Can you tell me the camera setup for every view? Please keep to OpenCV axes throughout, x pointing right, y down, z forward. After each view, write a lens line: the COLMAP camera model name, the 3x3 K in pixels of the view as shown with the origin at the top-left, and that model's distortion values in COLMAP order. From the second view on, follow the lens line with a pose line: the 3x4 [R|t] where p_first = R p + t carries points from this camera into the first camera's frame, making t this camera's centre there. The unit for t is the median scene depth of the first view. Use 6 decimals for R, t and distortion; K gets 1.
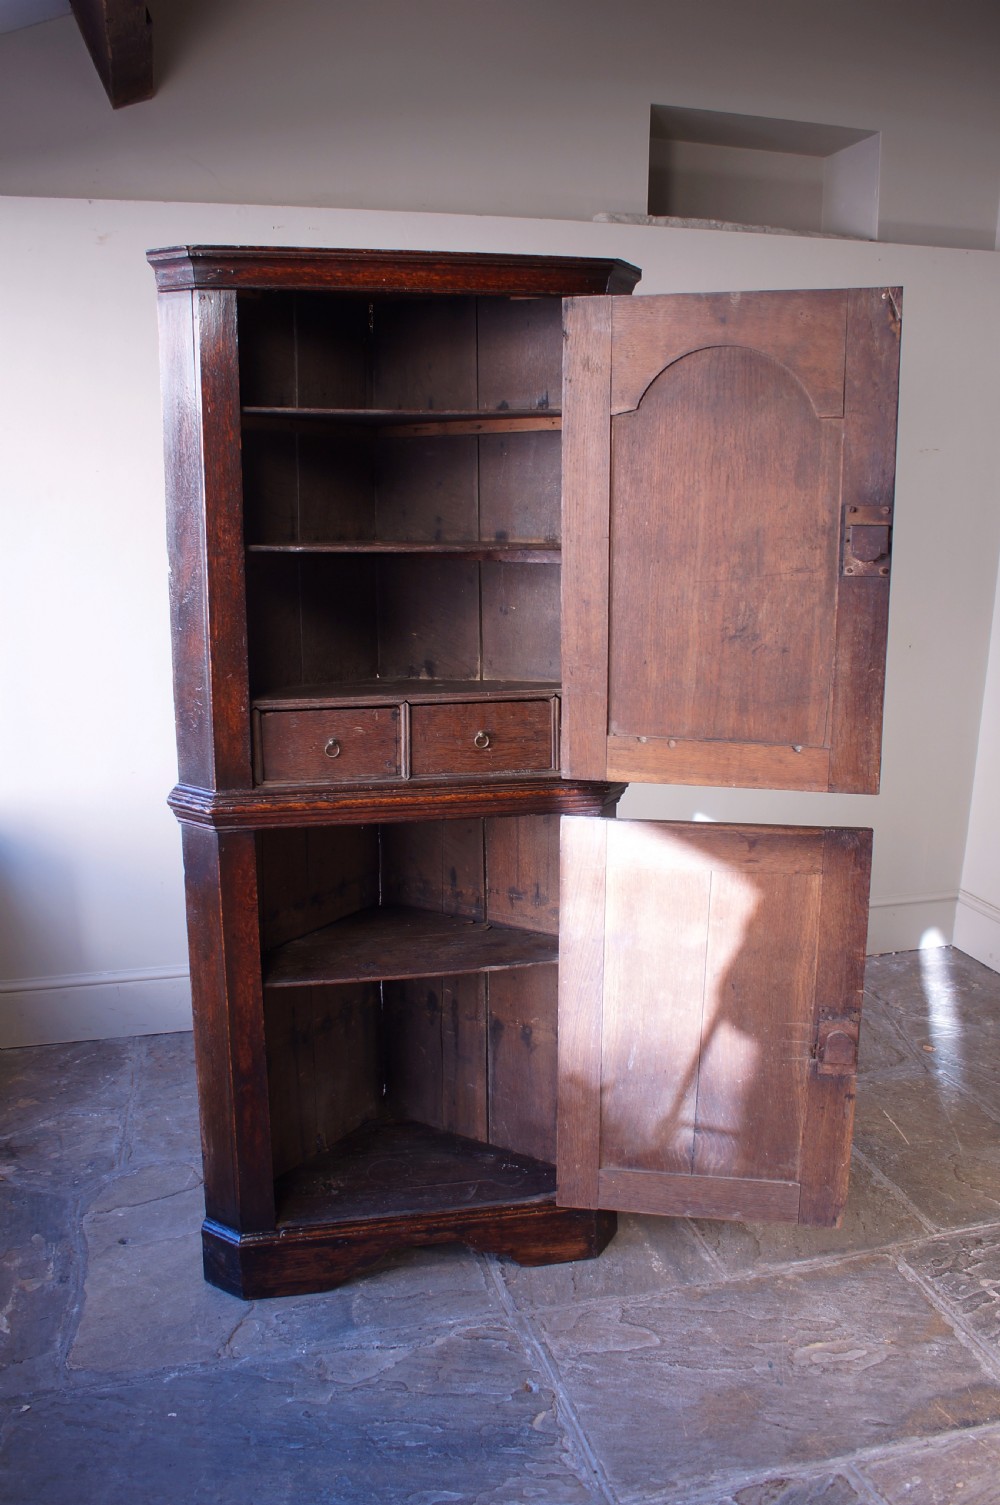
lens RADIAL K [[1257.9, 0, 493.8], [0, 1257.9, 750.1], [0, 0, 1]] dist [-0.152295, 0.133540]
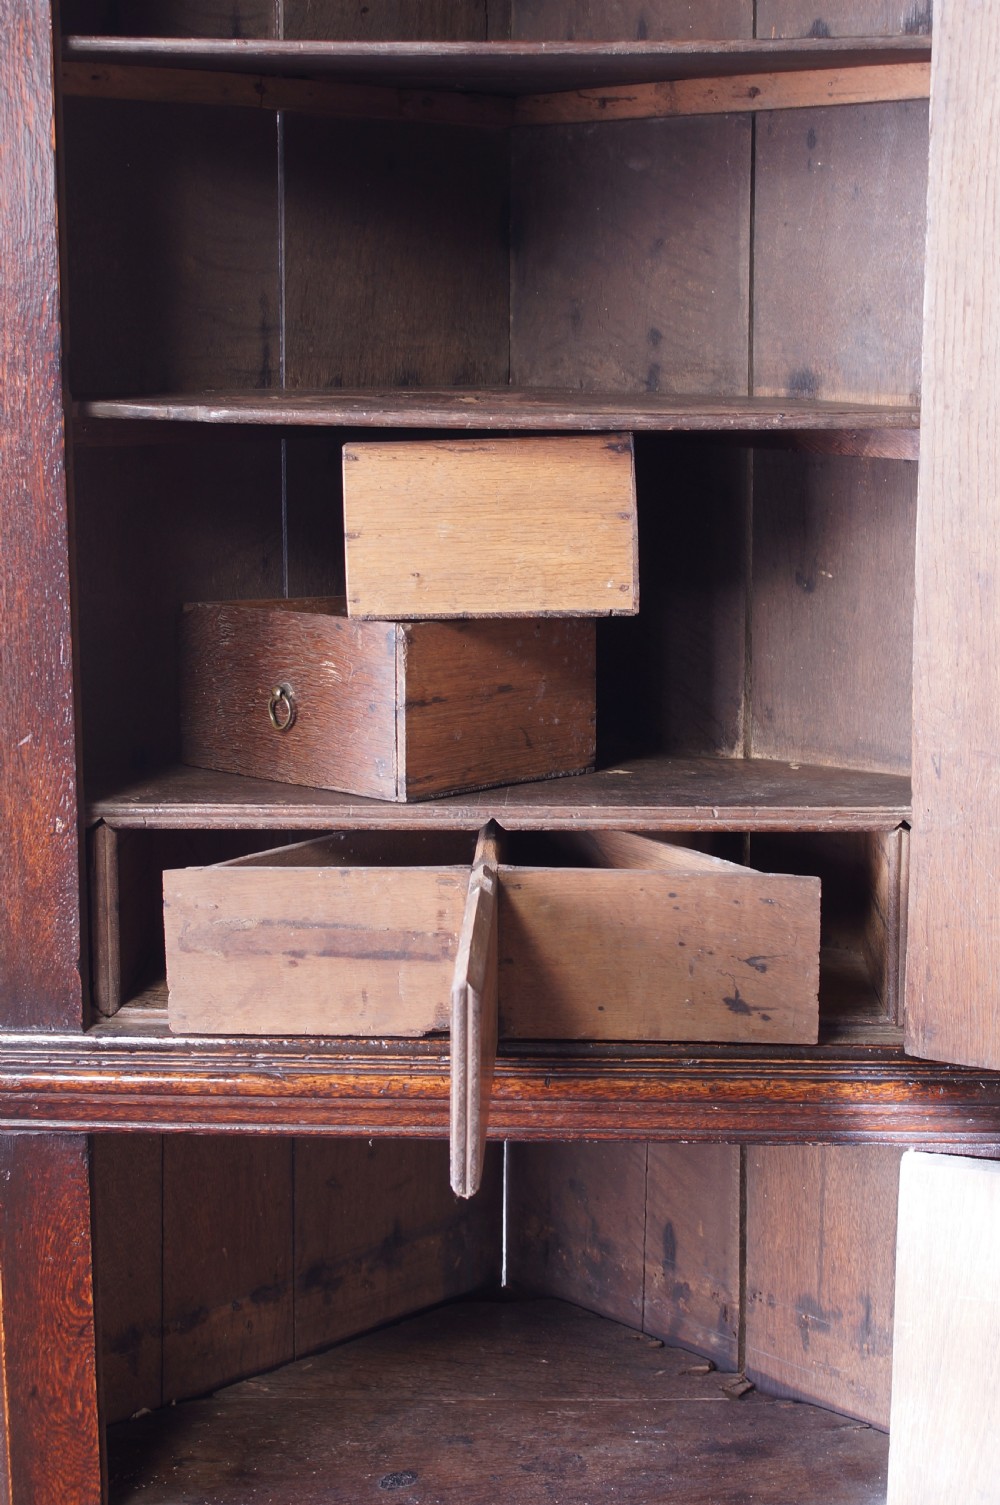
lens RADIAL K [[2448.1, 0, 500.0], [0, 2448.1, 752.5], [0, 0, 1]] dist [-0.040524, 0.111117]
pose [[0.969720, 0.051073, -0.238819, 0.103712], [-0.051533, 0.998662, 0.004322, -0.061055], [0.238720, 0.008116, 0.971055, 0.274910]]
